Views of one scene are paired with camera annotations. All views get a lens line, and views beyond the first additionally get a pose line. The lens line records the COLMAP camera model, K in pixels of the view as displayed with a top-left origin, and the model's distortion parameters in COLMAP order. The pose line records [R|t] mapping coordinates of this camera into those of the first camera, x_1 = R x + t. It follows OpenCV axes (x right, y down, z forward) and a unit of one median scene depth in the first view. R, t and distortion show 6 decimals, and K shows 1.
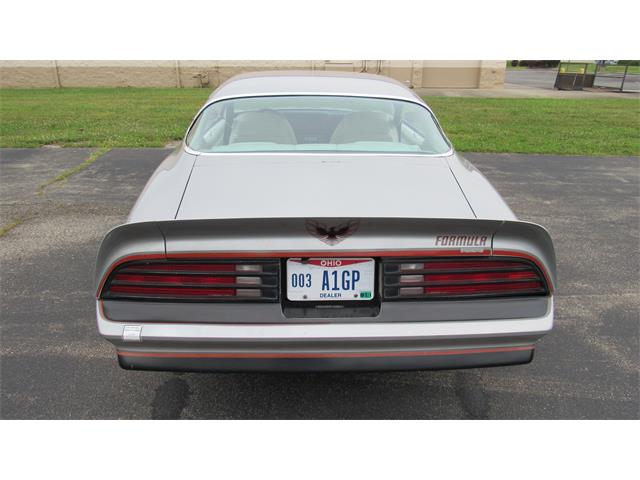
lens RADIAL K [[454.8, 0, 321.1], [0, 454.8, 236.1], [0, 0, 1]] dist [-0.025326, 0.001732]
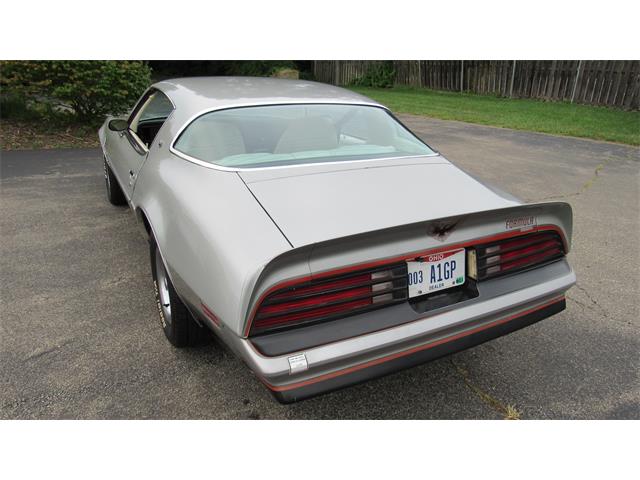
lens RADIAL K [[454.8, 0, 321.1], [0, 454.8, 236.1], [0, 0, 1]] dist [-0.025326, 0.001732]
pose [[0.901532, -0.141937, 0.408772, -0.676590], [0.141174, 0.989461, 0.032215, -0.068211], [-0.409036, 0.028665, 0.912068, 0.099312]]
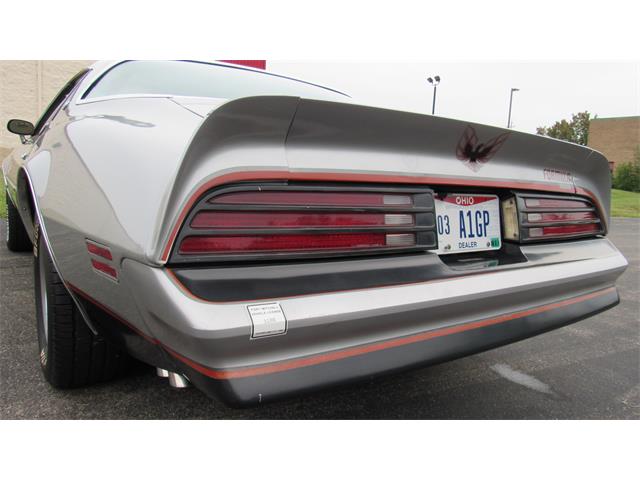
lens RADIAL K [[454.8, 0, 321.1], [0, 454.8, 236.1], [0, 0, 1]] dist [-0.025326, 0.001732]
pose [[0.838260, -0.041033, 0.543725, -0.586347], [0.155934, 0.973560, -0.166931, 0.204137], [-0.522499, 0.224717, 0.822494, 0.517786]]
